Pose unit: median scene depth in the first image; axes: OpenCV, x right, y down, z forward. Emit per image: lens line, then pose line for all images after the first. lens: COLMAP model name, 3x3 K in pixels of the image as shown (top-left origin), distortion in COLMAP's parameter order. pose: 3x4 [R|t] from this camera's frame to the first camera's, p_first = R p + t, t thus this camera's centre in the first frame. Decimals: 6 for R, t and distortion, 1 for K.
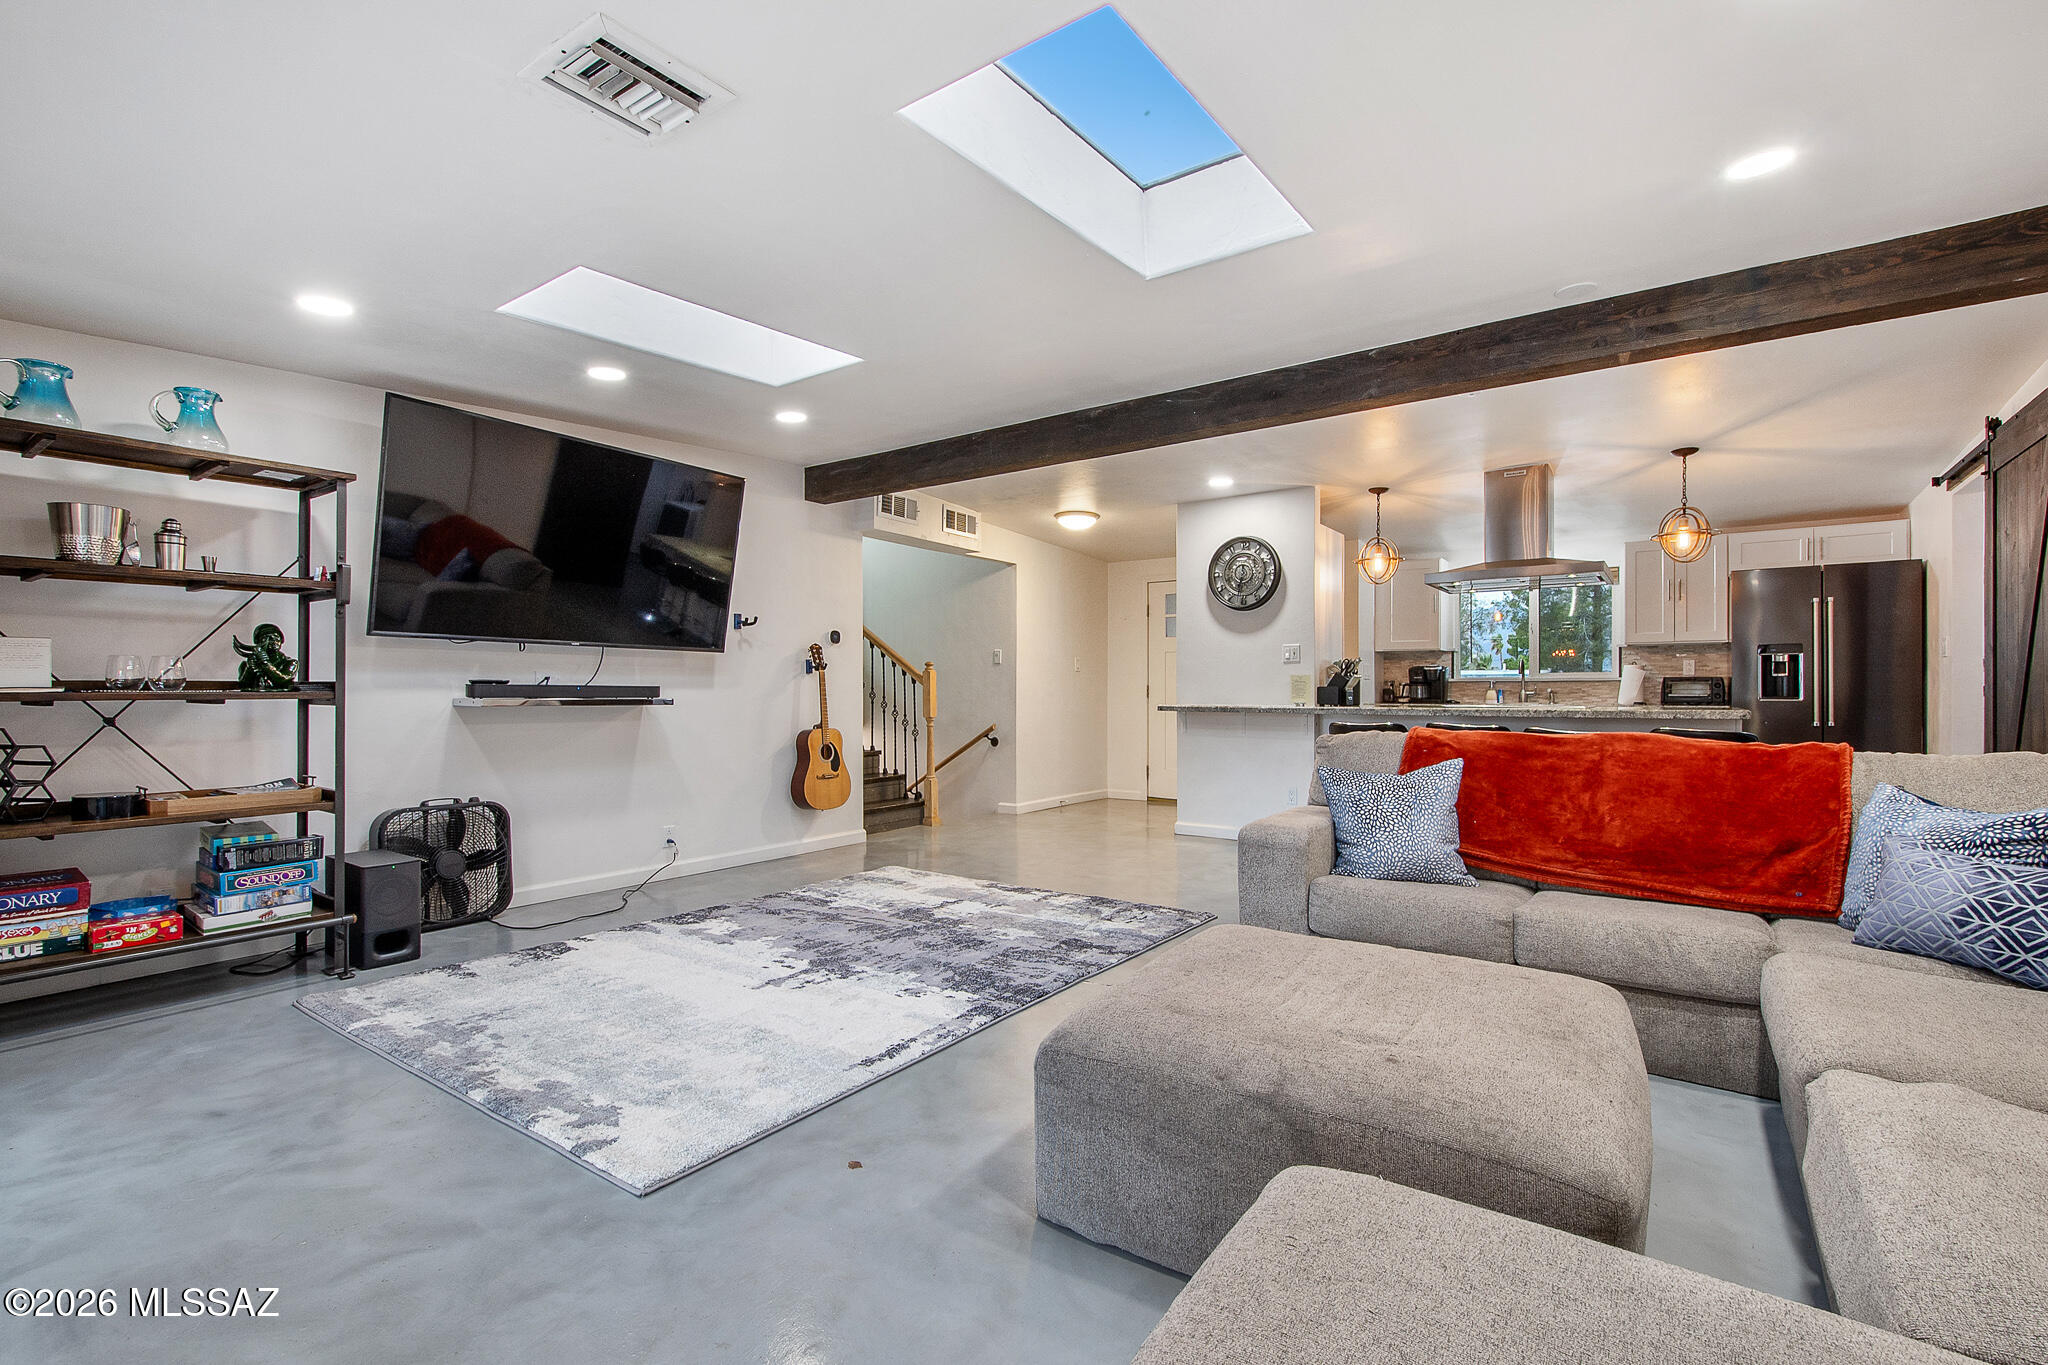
lens RADIAL K [[905.3, 0, 1035.7], [0, 905.3, 685.6], [0, 0, 1]] dist [0.009795, 0.000285]
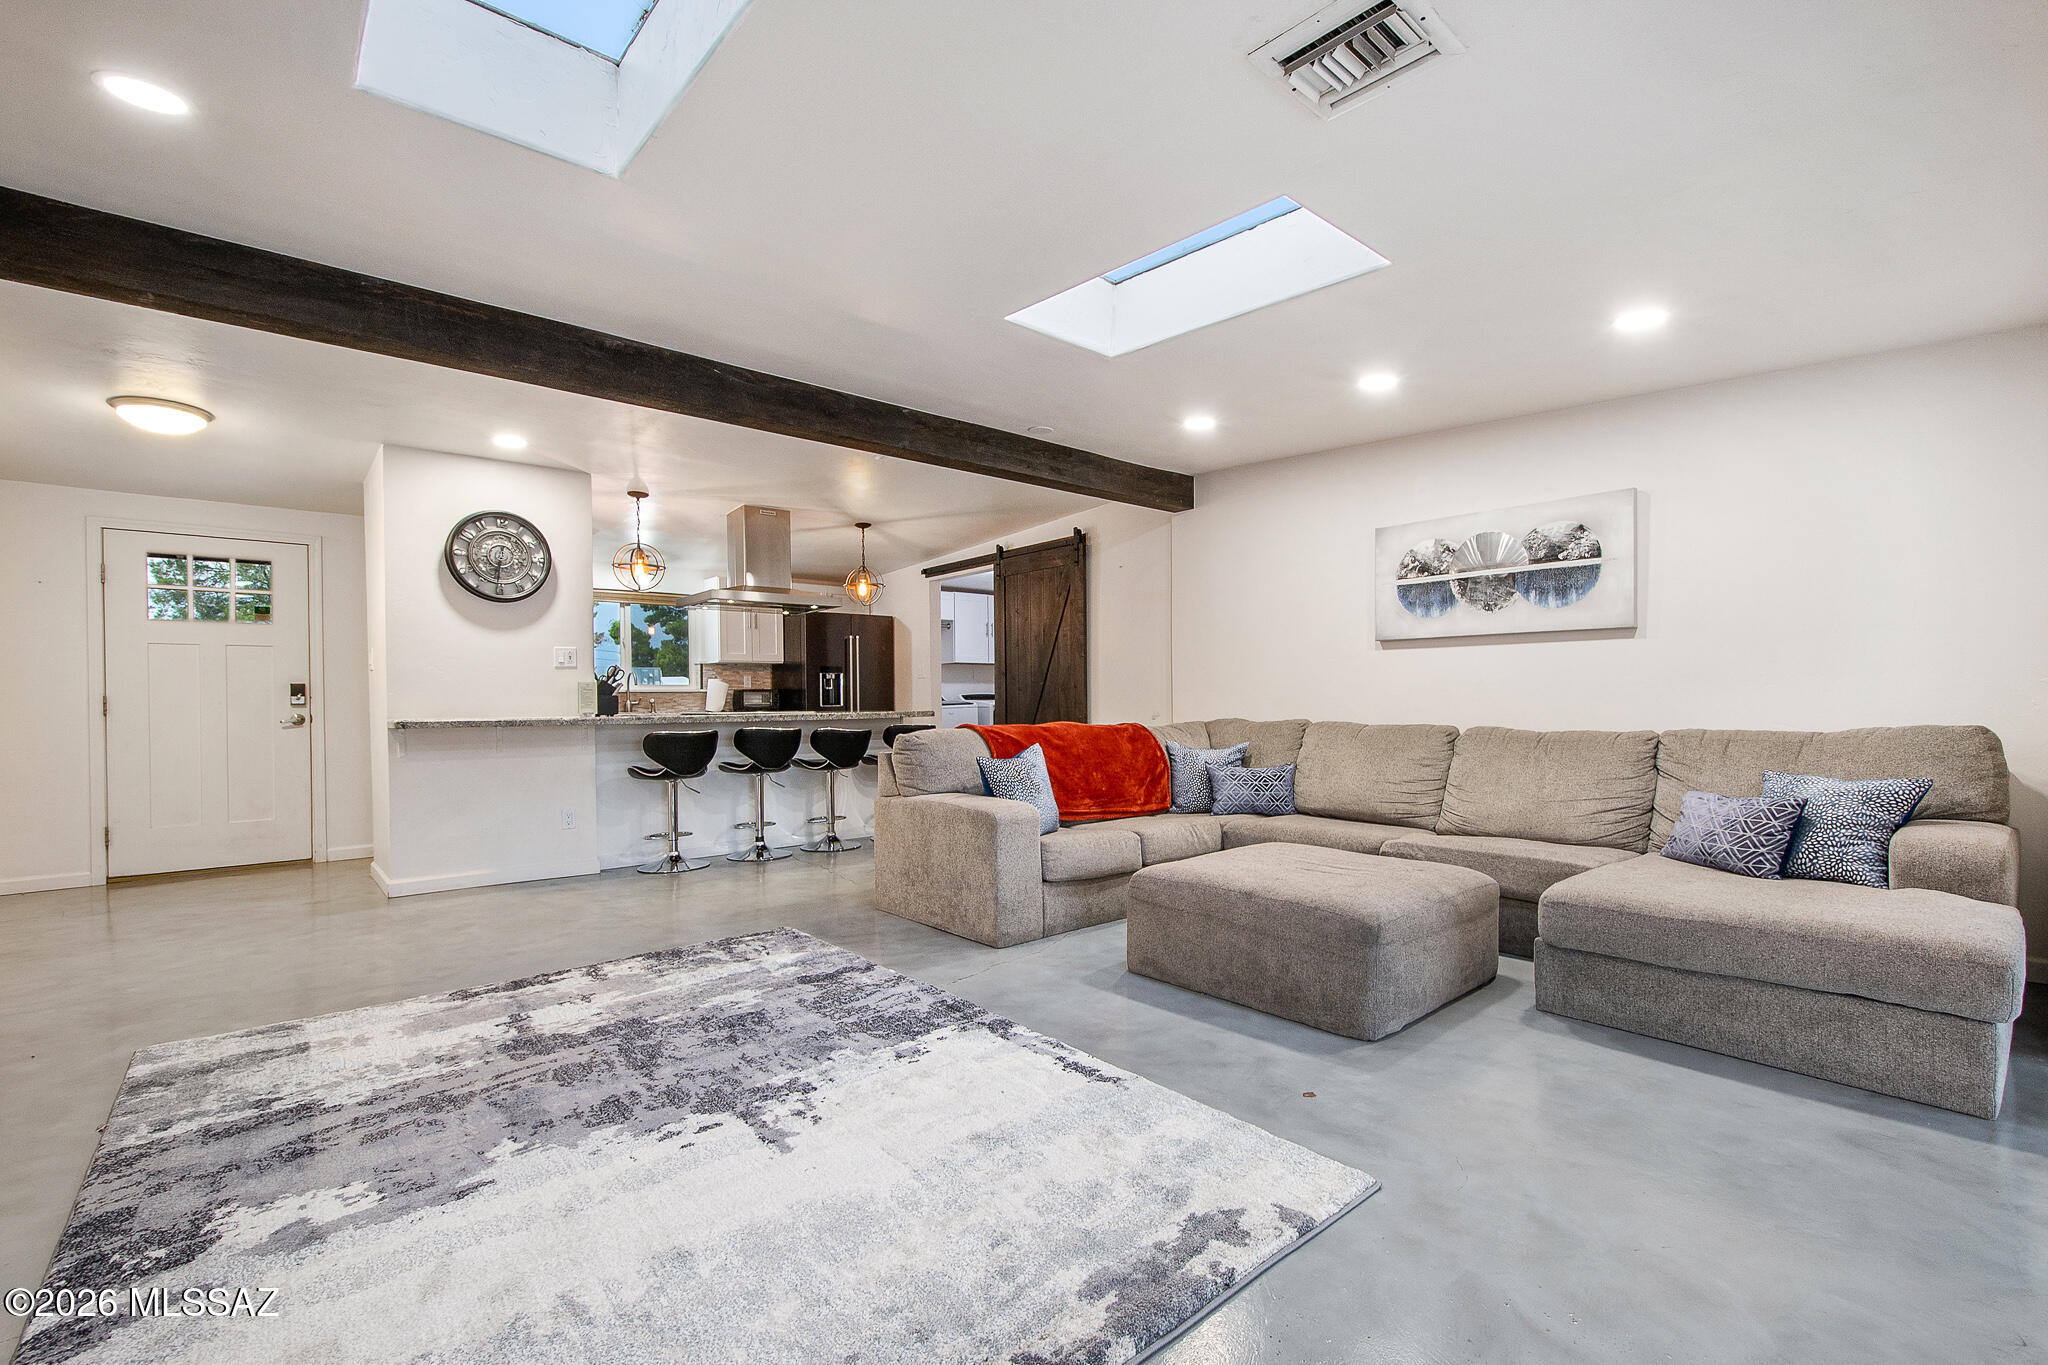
lens RADIAL K [[905.3, 0, 1035.7], [0, 905.3, 685.6], [0, 0, 1]] dist [0.009795, 0.000285]
pose [[0.241062, 0.013904, 0.970410, -0.775808], [0.005600, 0.999861, -0.015717, 0.013212], [-0.970494, 0.009223, 0.240950, 0.580460]]
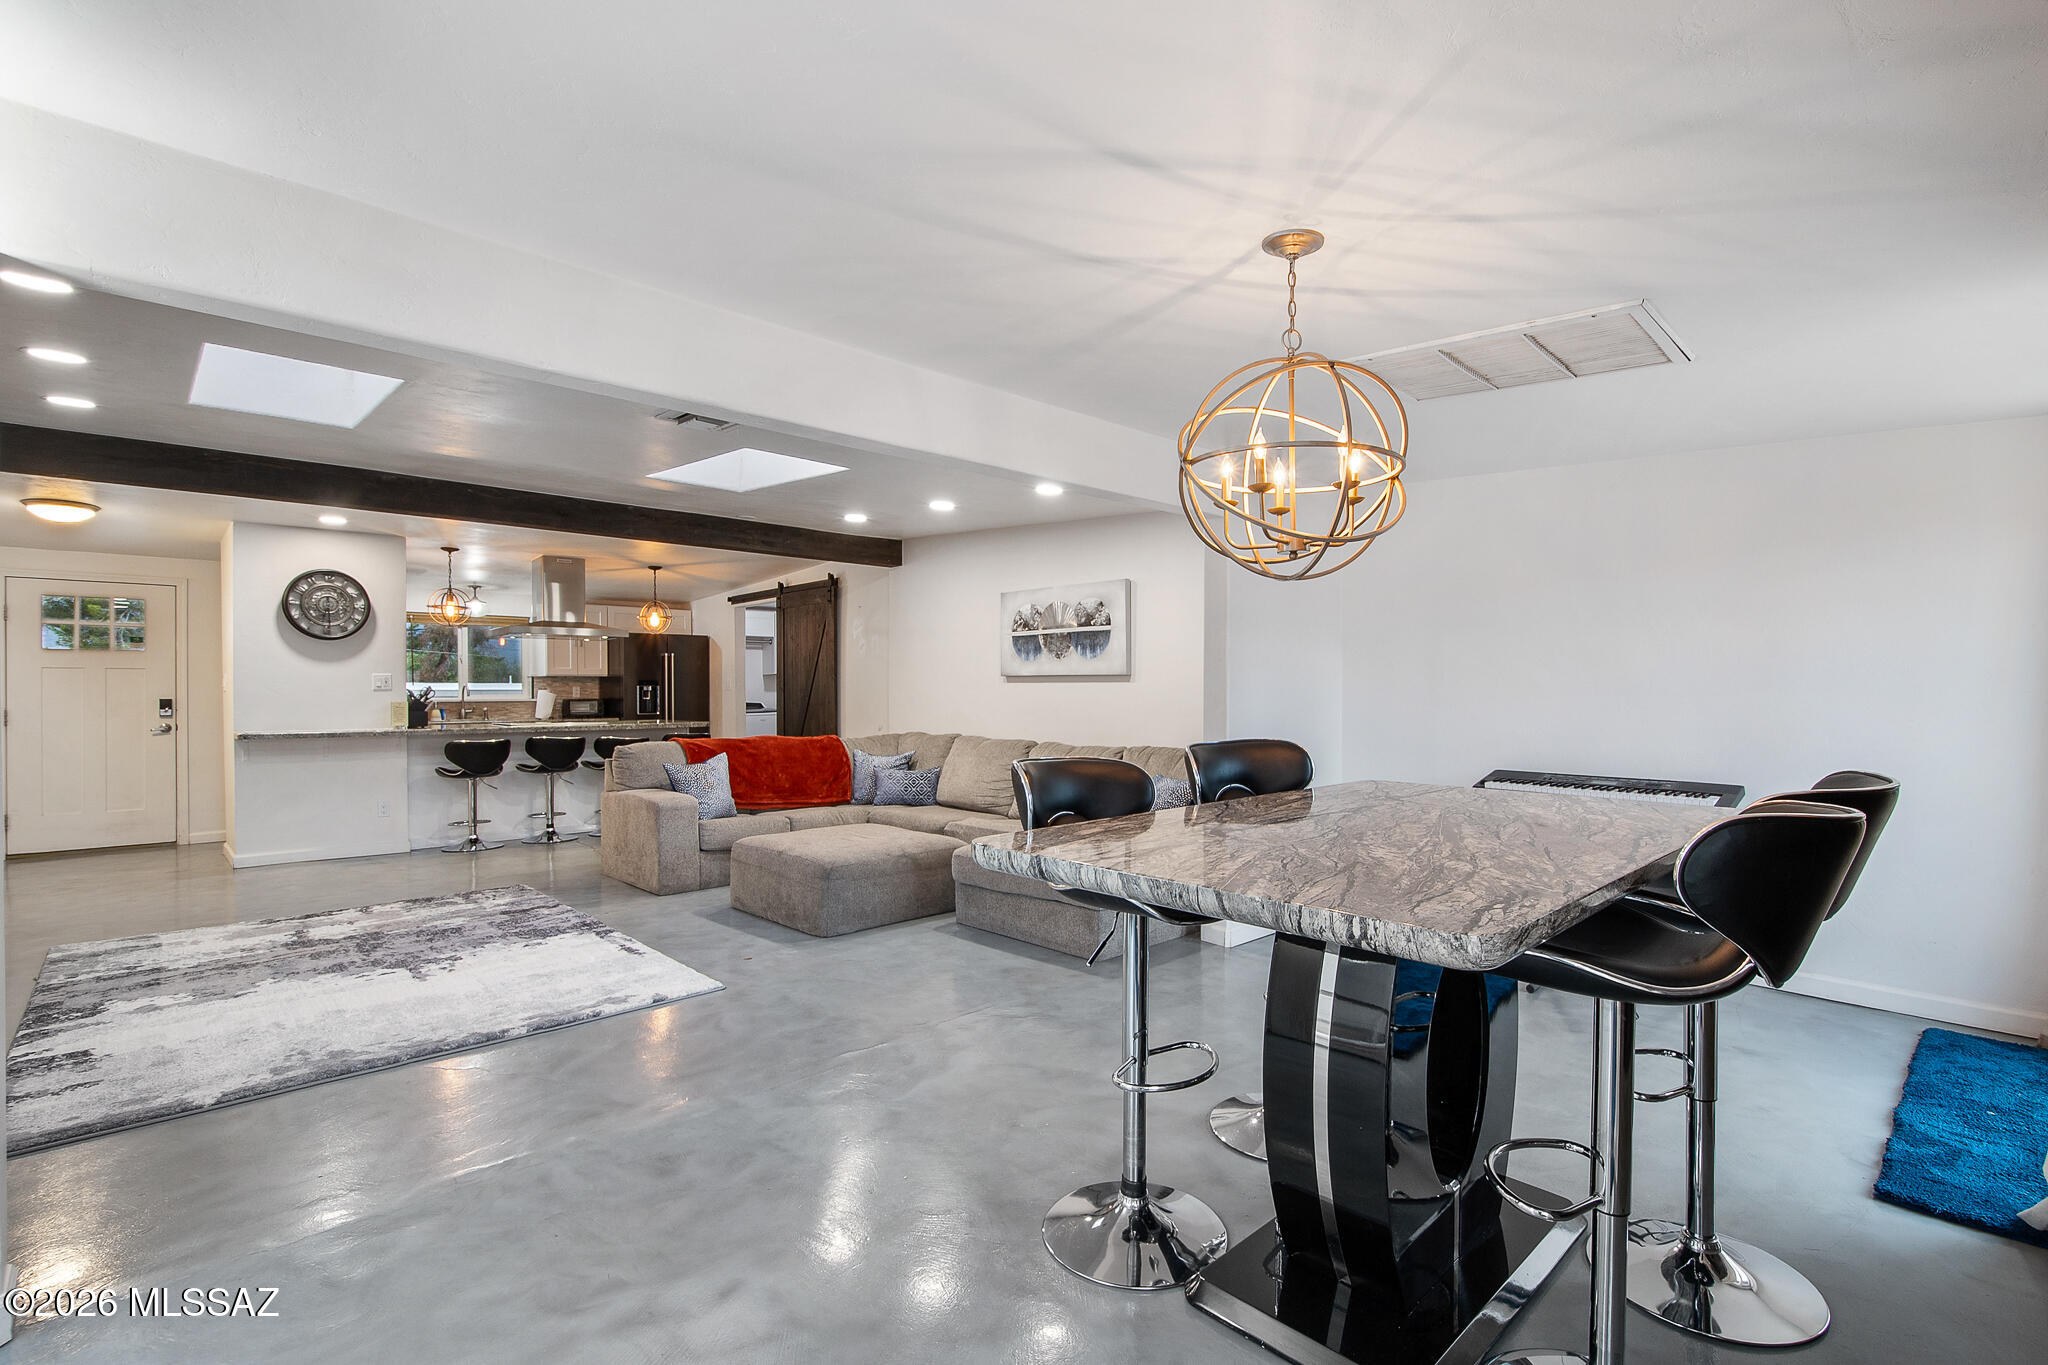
lens RADIAL K [[953.6, 0, 1044.0], [0, 953.6, 675.6], [0, 0, 1]] dist [-0.001206, -0.000577]
pose [[0.186332, 0.016797, 0.982343, -1.208951], [-0.000970, 0.999857, -0.016912, -0.041362], [-0.982486, 0.002198, 0.186322, -0.032218]]
